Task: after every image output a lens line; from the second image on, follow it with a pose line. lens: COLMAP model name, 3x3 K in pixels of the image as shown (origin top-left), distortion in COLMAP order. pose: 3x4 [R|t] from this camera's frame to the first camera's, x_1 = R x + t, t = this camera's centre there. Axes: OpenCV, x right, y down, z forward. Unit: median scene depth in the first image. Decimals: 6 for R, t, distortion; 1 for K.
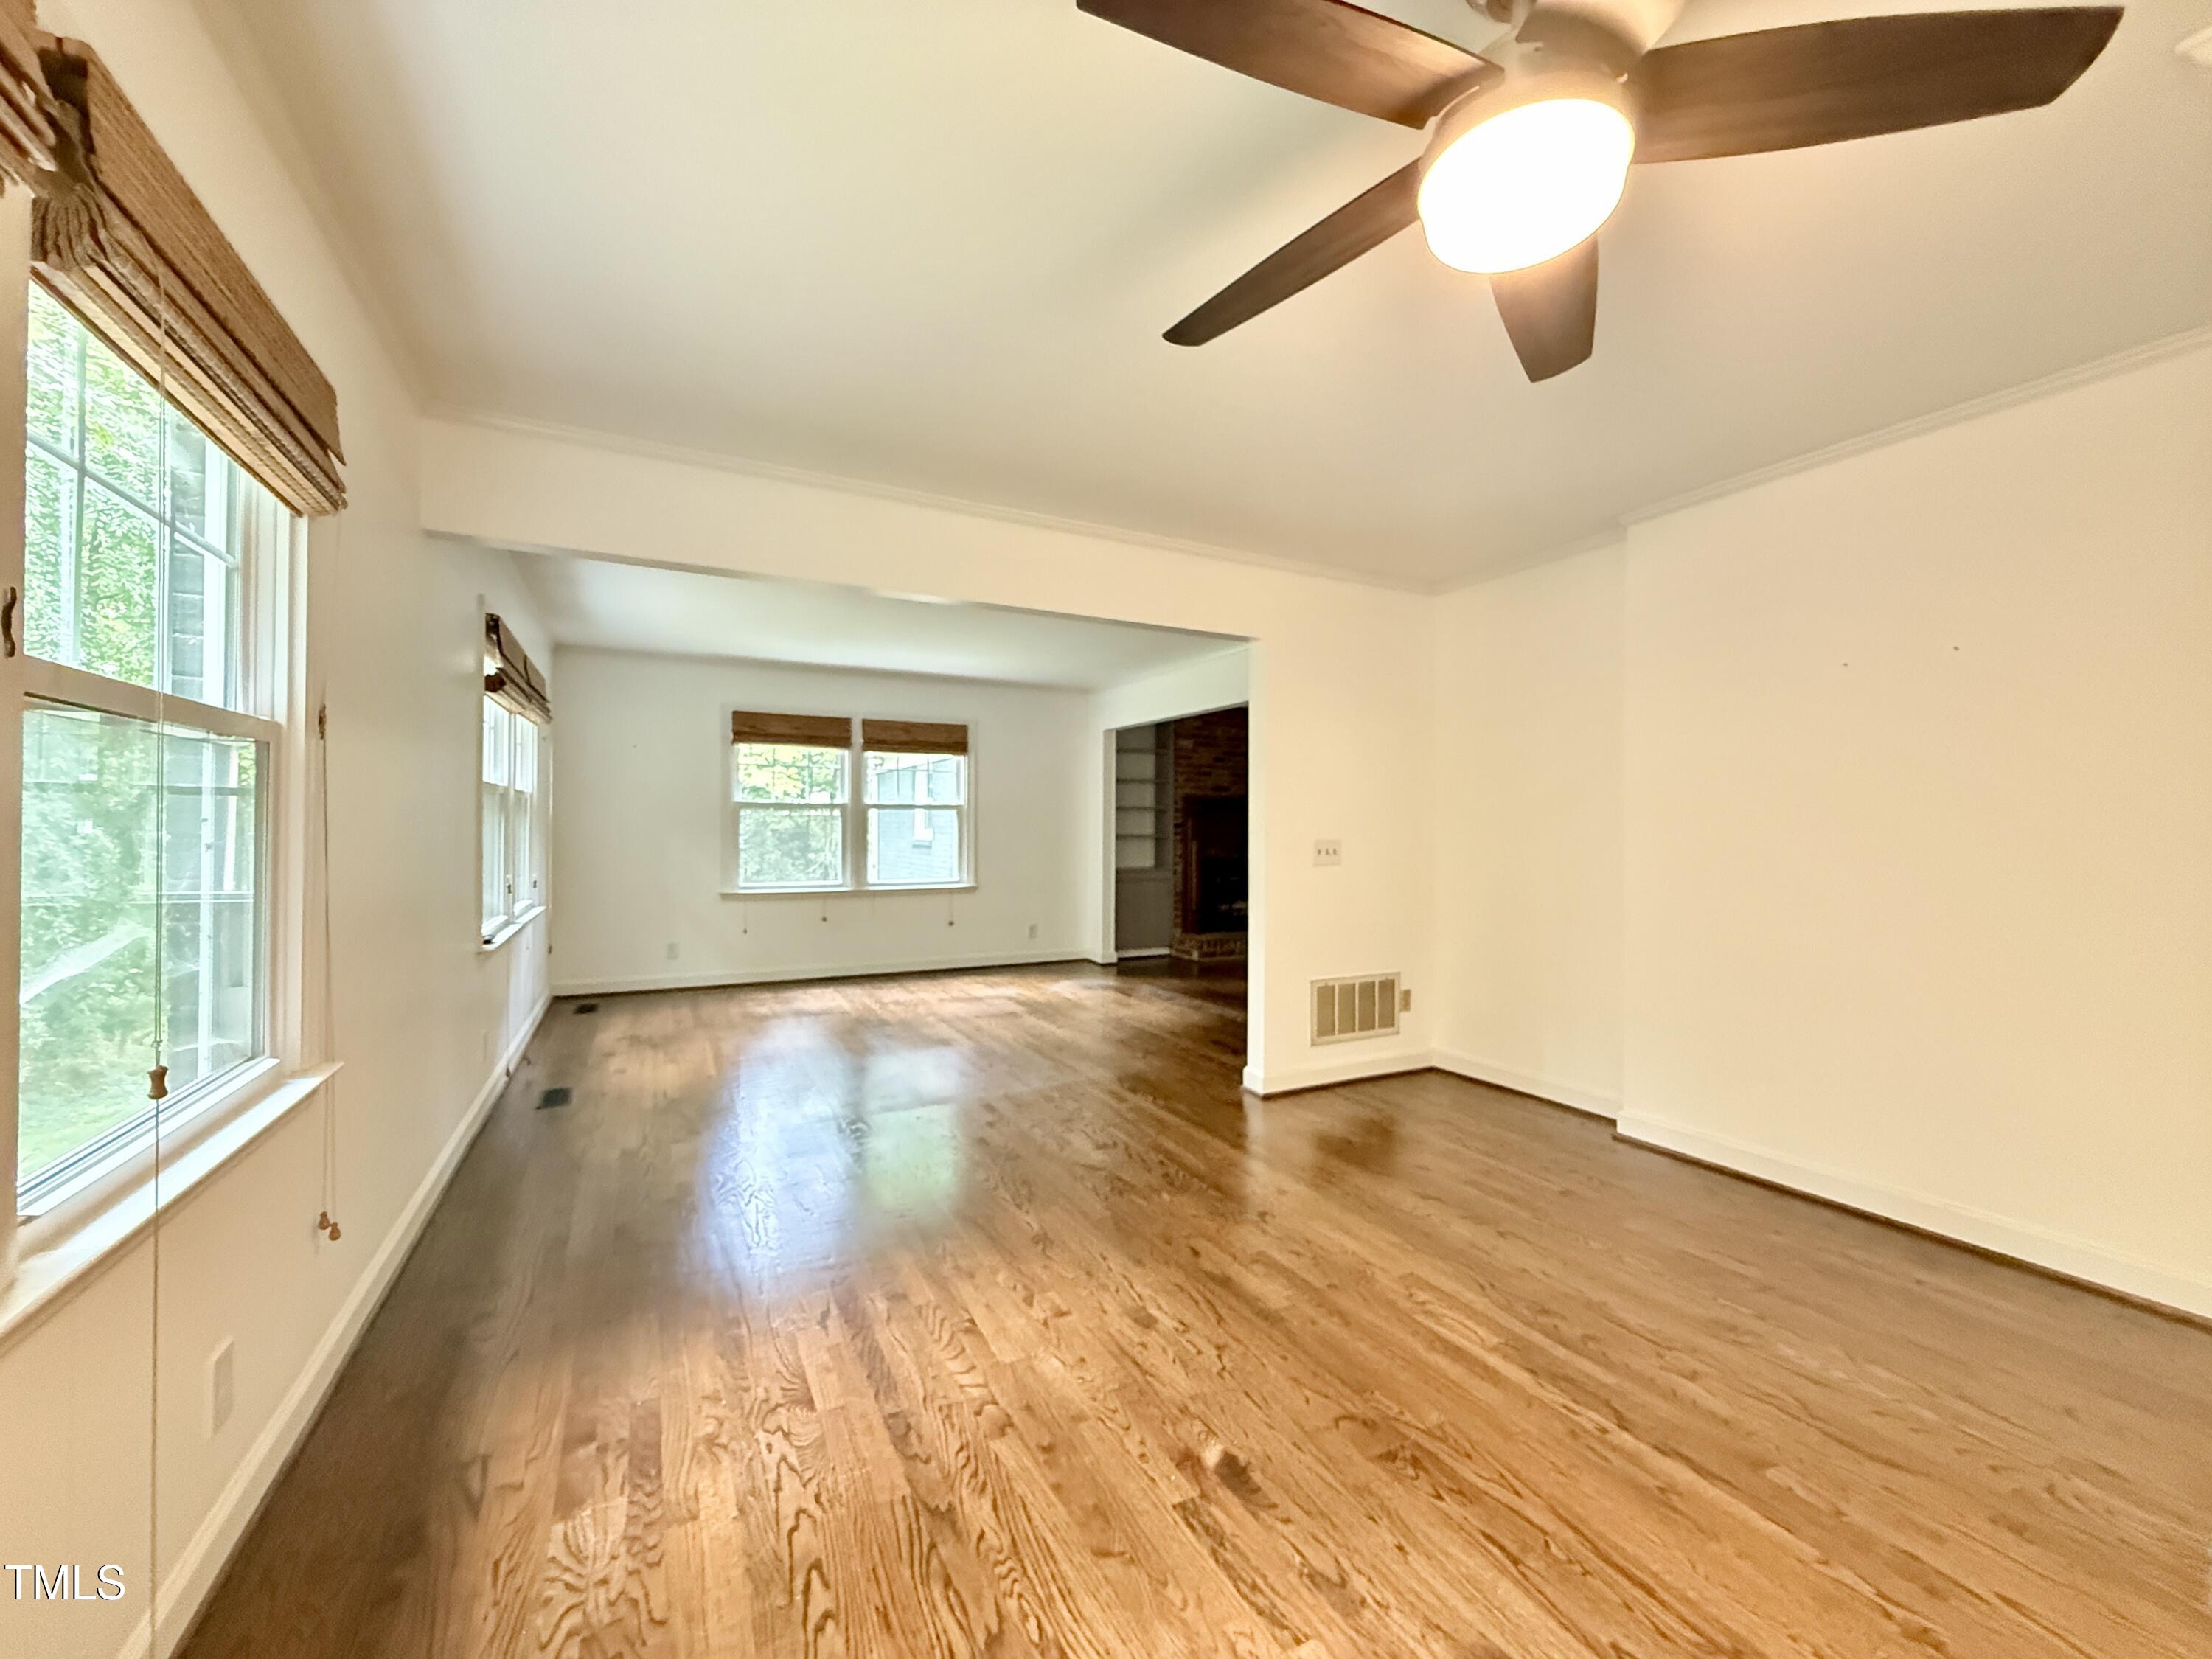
lens RADIAL K [[881.1, 0, 1106.0], [0, 881.1, 829.5], [0, 0, 1]] dist [-0.000909, -0.000192]
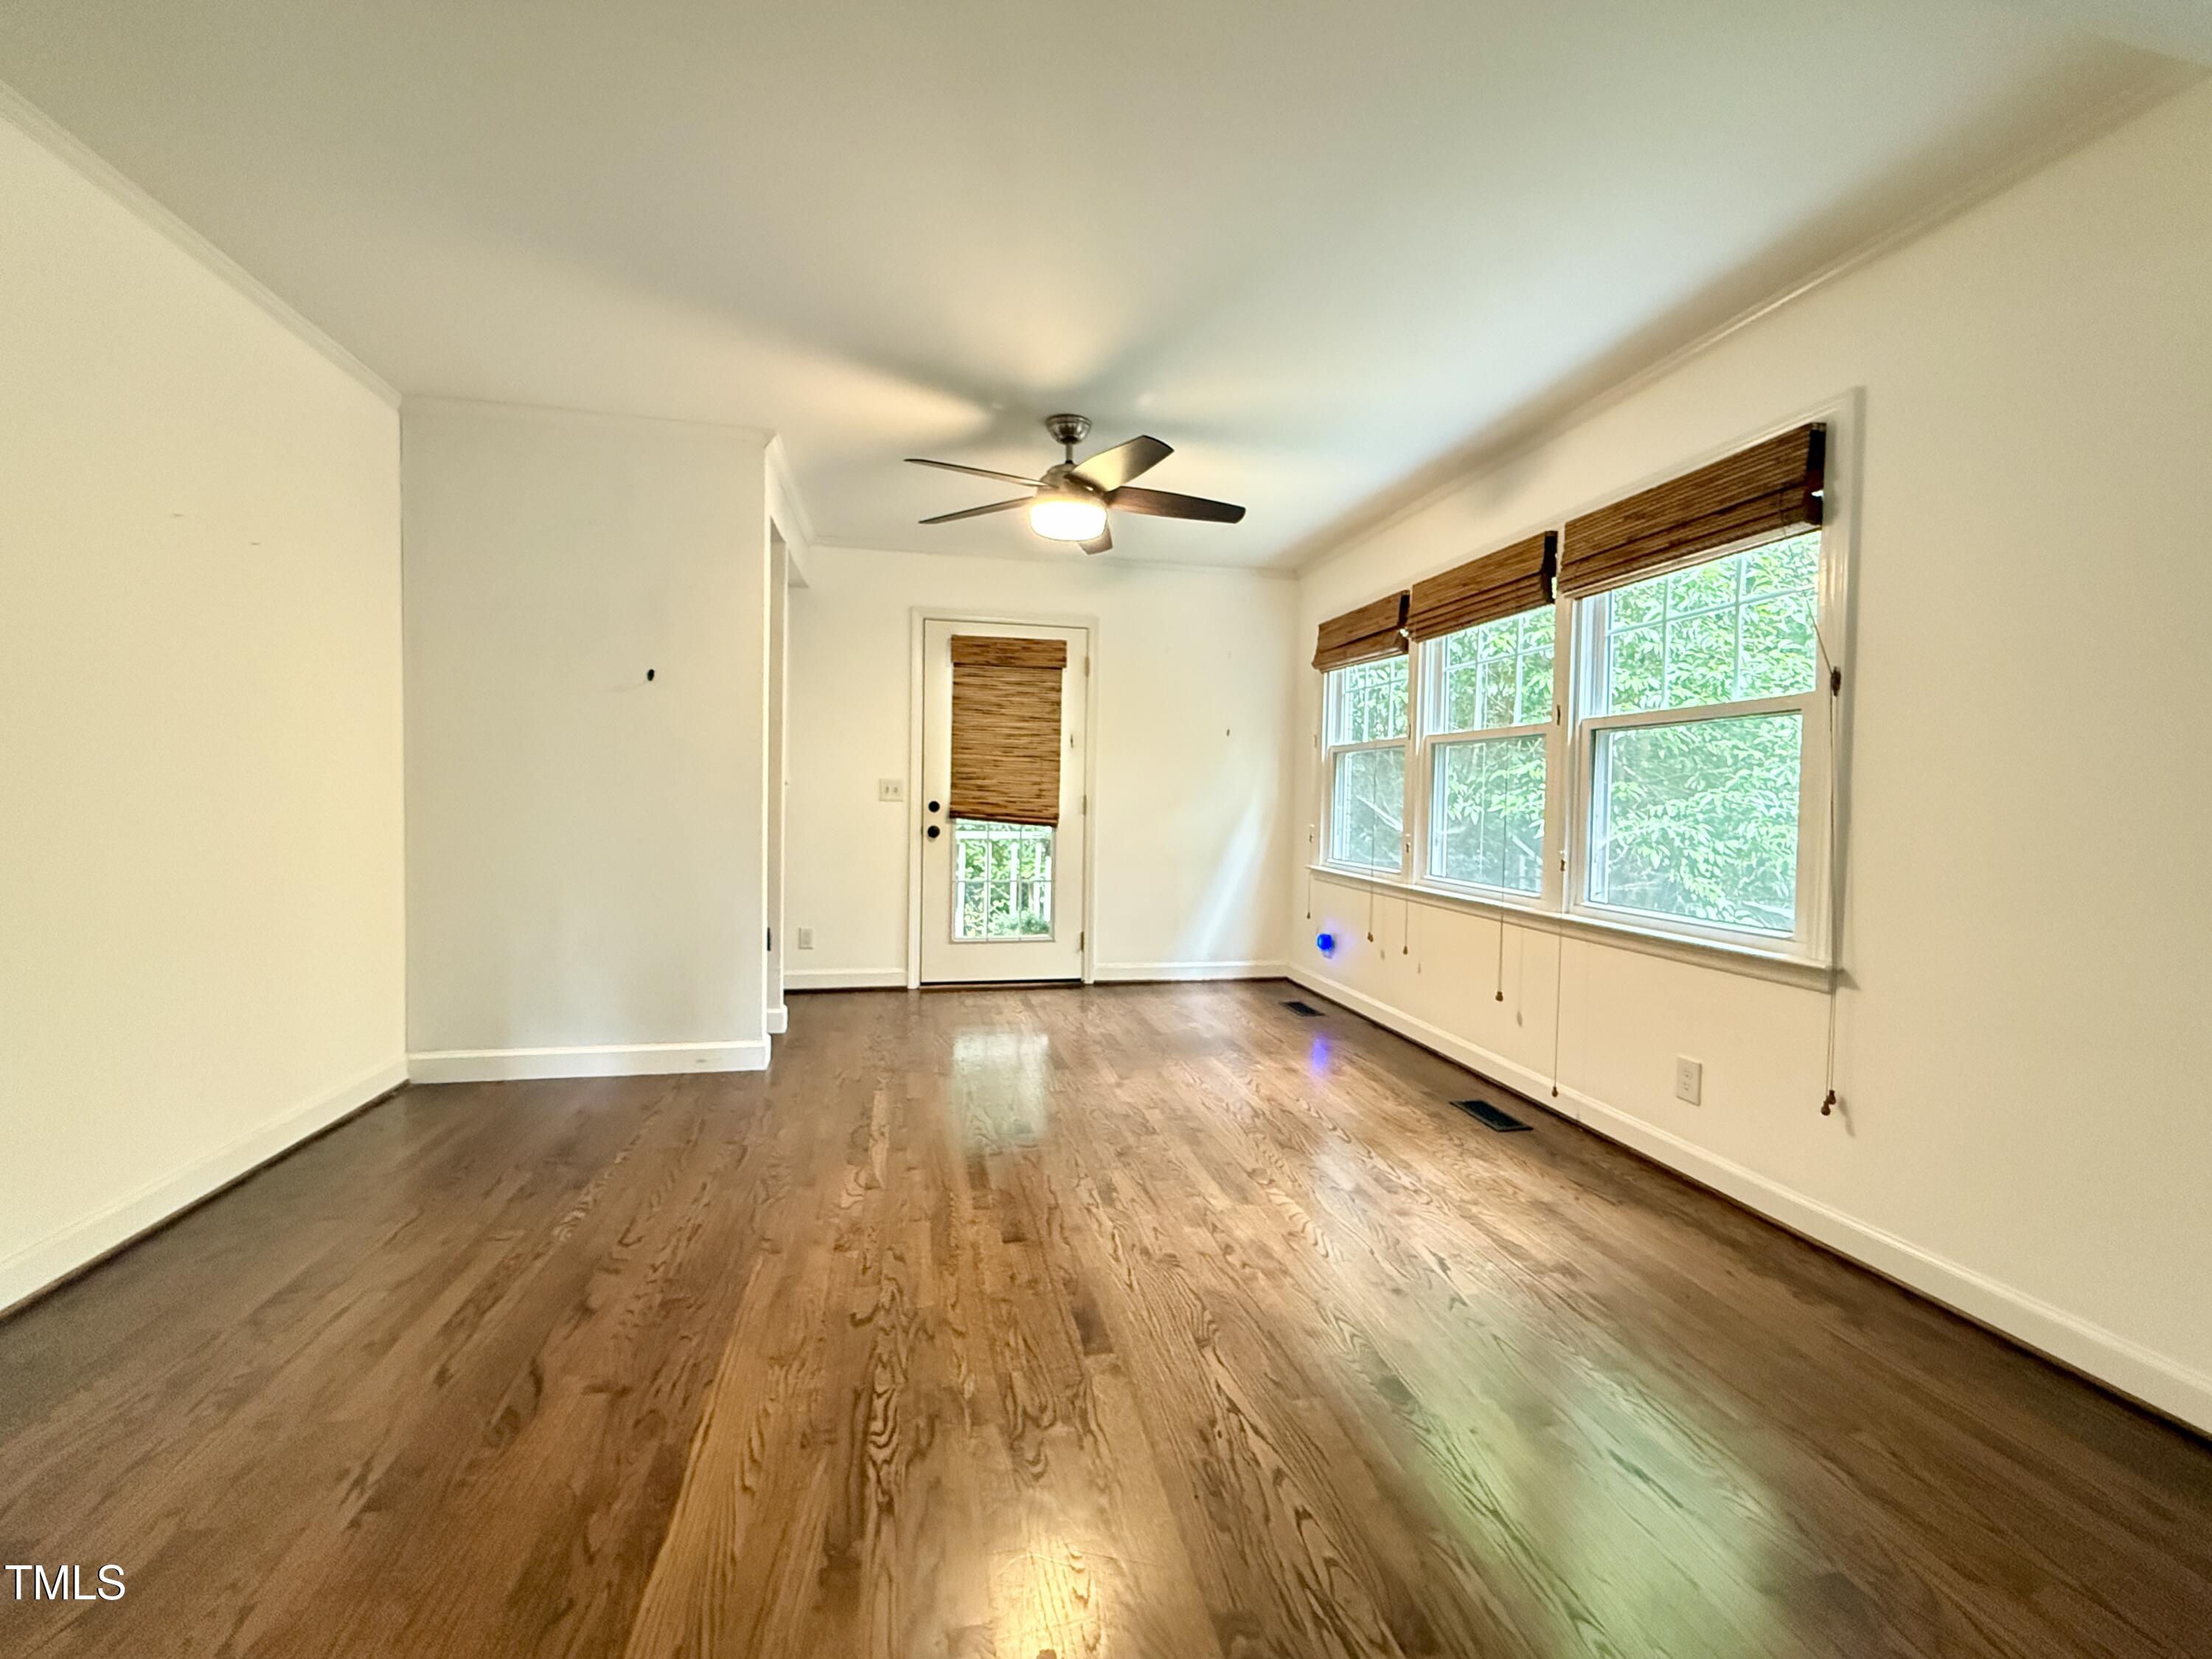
lens RADIAL K [[881.1, 0, 1106.0], [0, 881.1, 829.5], [0, 0, 1]] dist [-0.000909, -0.000192]
pose [[-0.963788, -0.031186, 0.264840, -0.167885], [-0.022133, 0.999066, 0.037099, 0.042482], [-0.265750, 0.029894, -0.963578, 1.648507]]
